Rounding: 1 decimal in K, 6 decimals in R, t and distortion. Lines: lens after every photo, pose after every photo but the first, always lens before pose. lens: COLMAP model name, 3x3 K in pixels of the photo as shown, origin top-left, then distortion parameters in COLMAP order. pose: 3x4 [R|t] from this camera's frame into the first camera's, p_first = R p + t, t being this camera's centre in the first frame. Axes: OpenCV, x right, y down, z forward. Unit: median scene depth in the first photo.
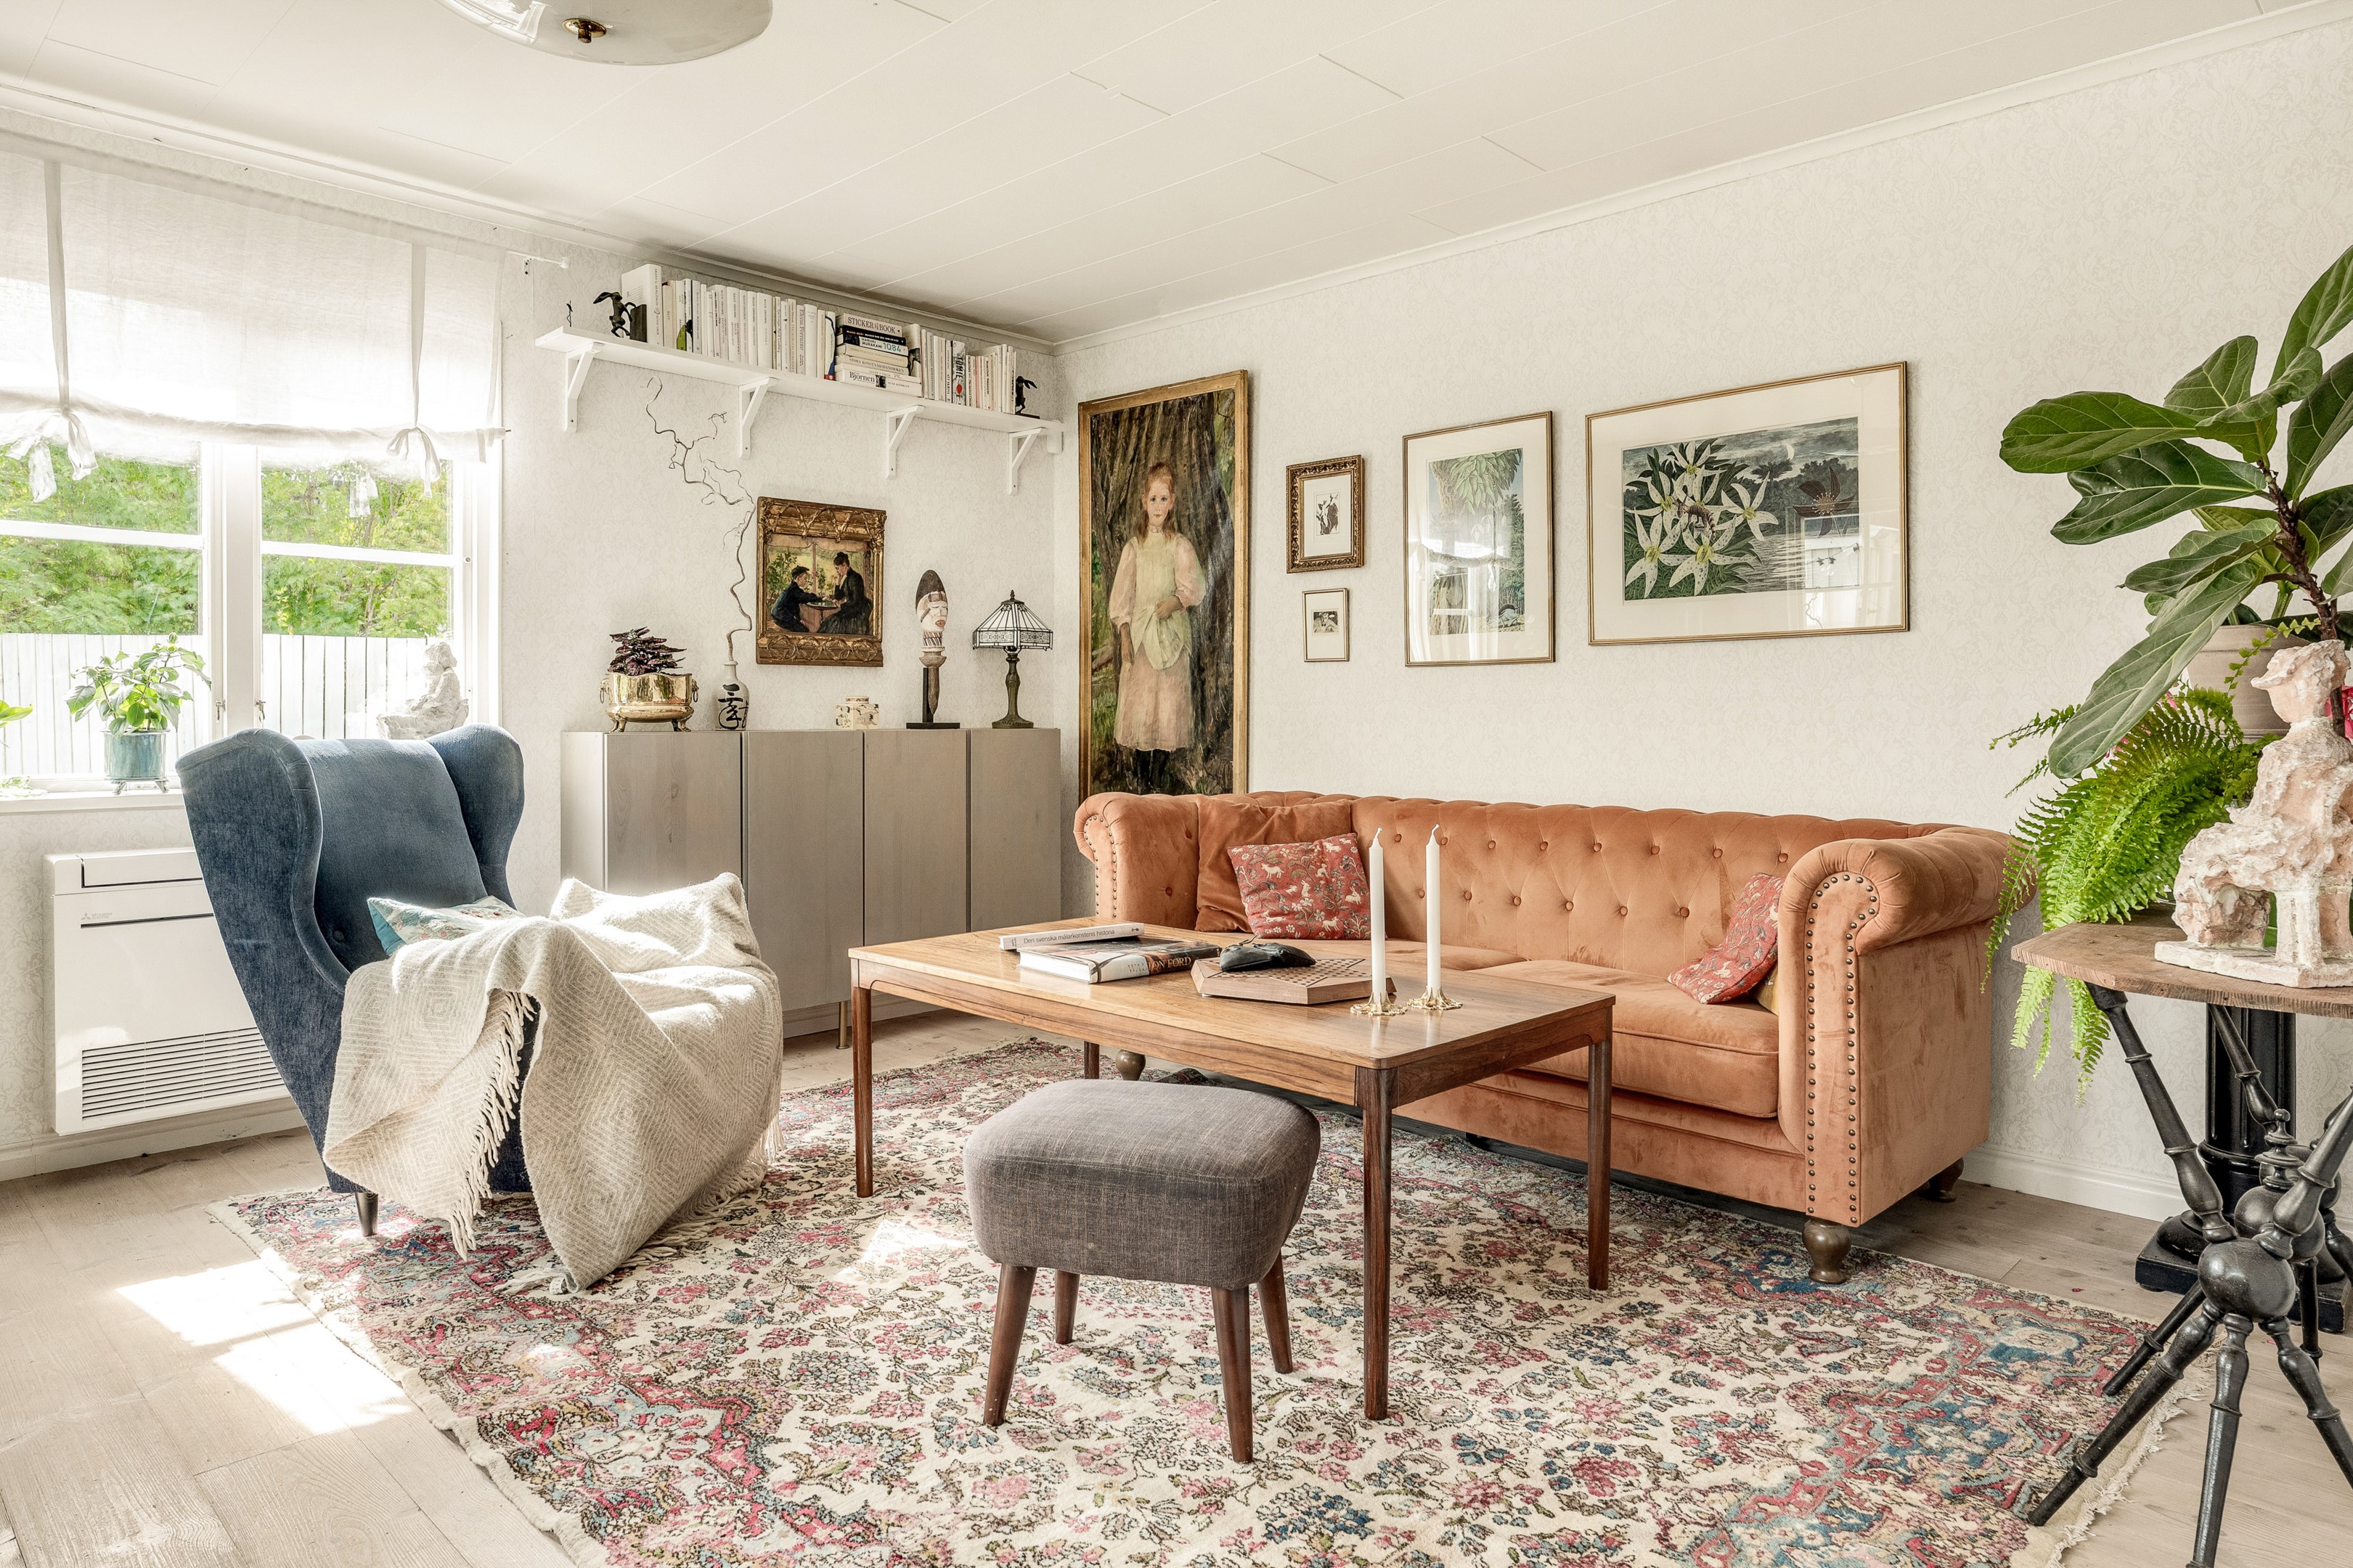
lens RADIAL K [[1402.4, 0, 1169.0], [0, 1402.4, 727.2], [0, 0, 1]] dist [0.000386, 0.001116]
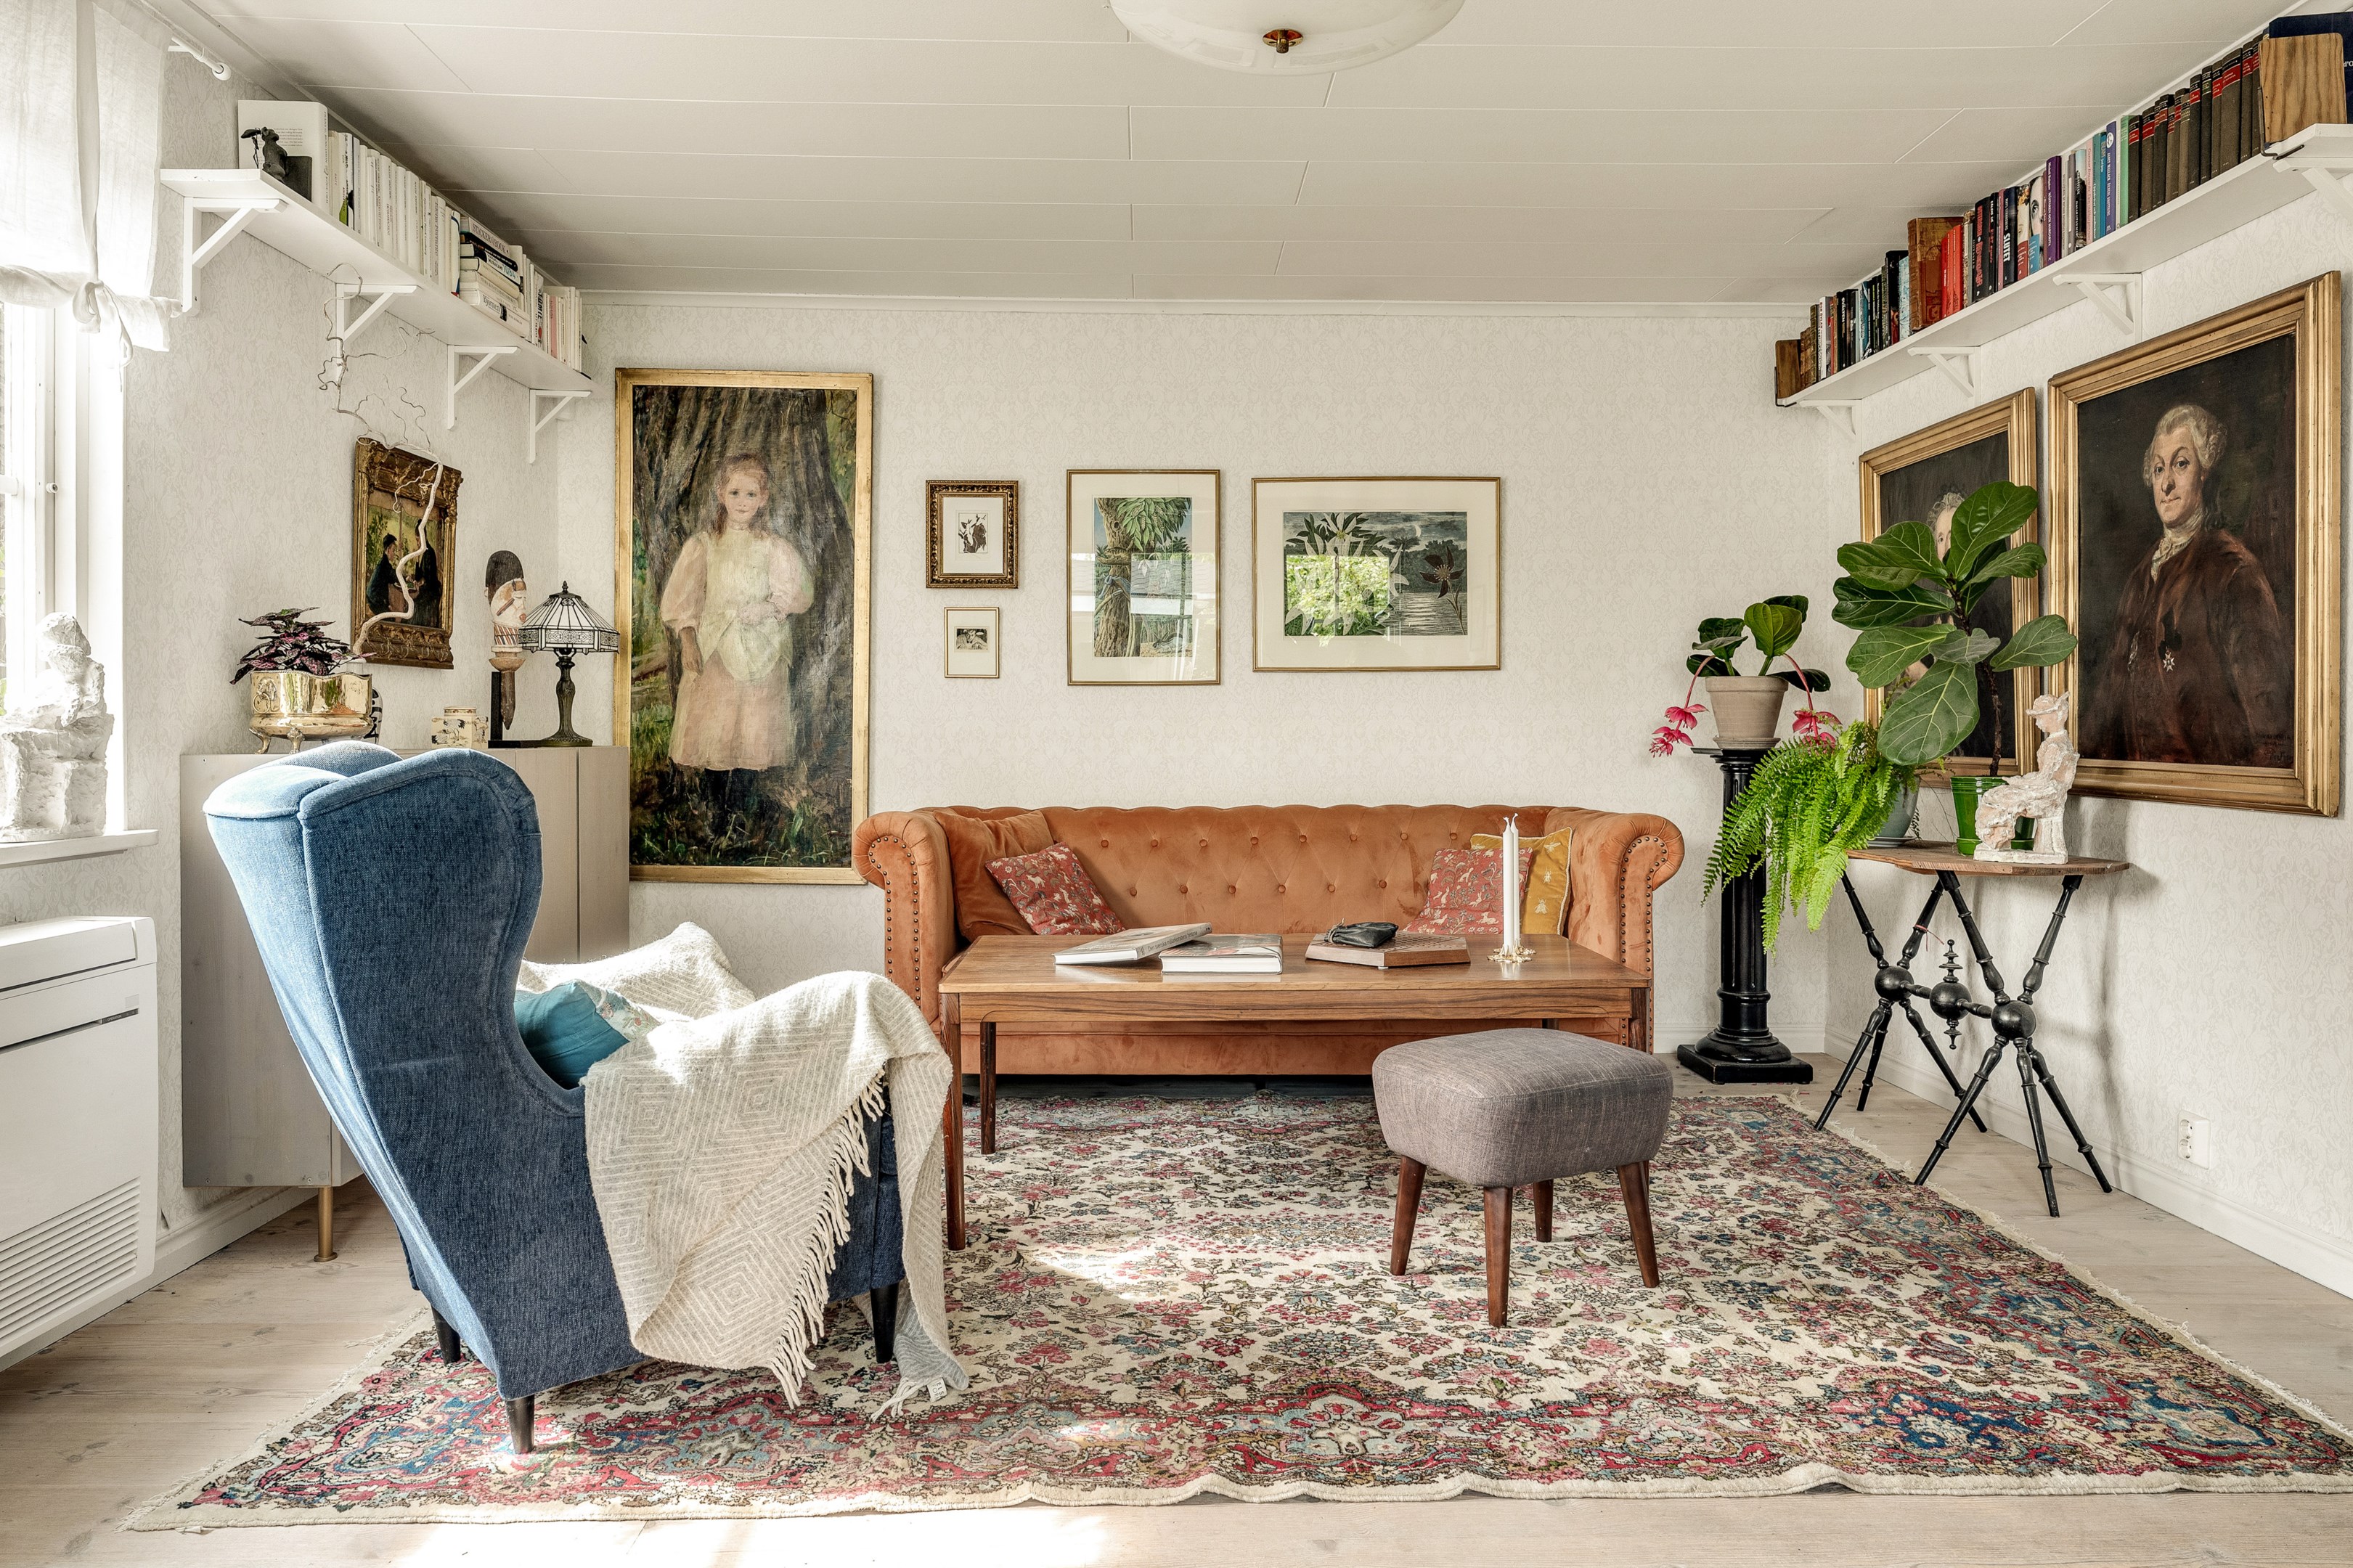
lens RADIAL K [[1488.2, 0, 1143.3], [0, 1488.2, 746.2], [0, 0, 1]] dist [0.000746, -0.000004]
pose [[0.703874, -0.007955, 0.710280, -0.590671], [0.007233, 0.999966, 0.004032, -0.000624], [-0.710288, 0.002300, 0.703908, 0.156791]]
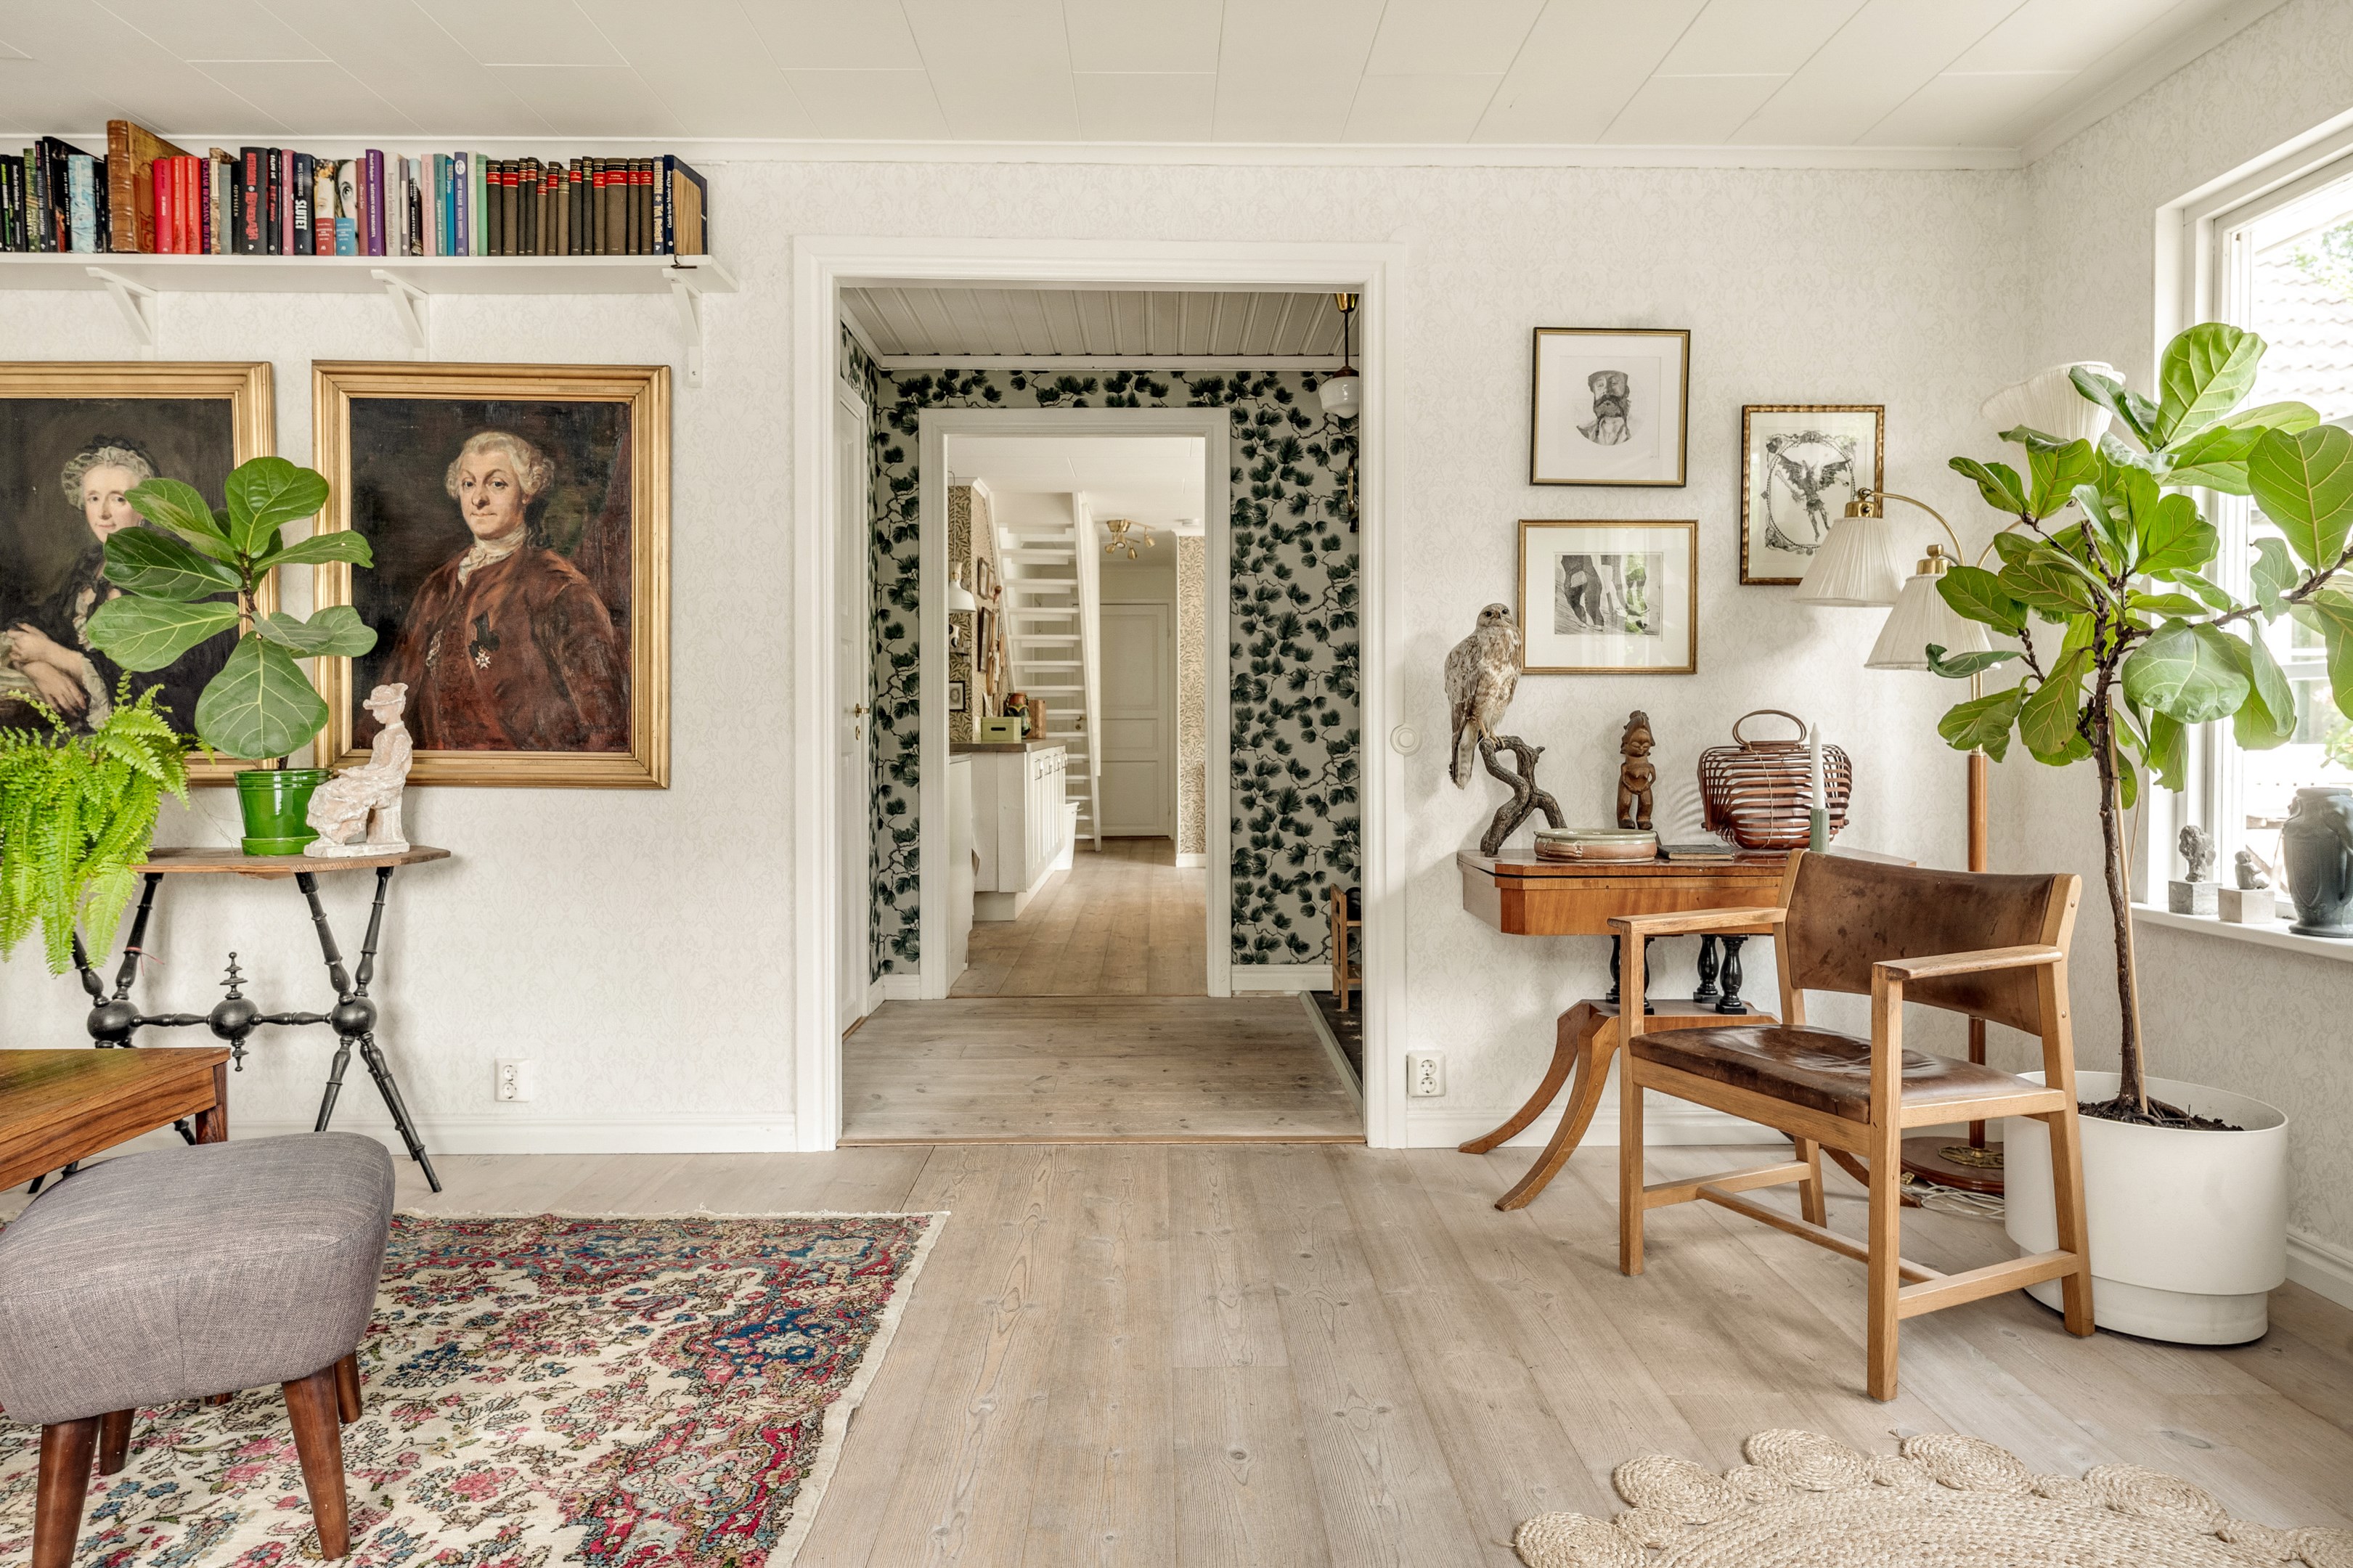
lens RADIAL K [[1348.1, 0, 1214.1], [0, 1348.1, 749.9], [0, 0, 1]] dist [-0.001375, 0.000892]
pose [[-0.726996, -0.012412, 0.686529, -0.509611], [0.005793, 0.999690, 0.024208, -0.001993], [-0.686617, 0.021576, -0.726699, 0.585424]]
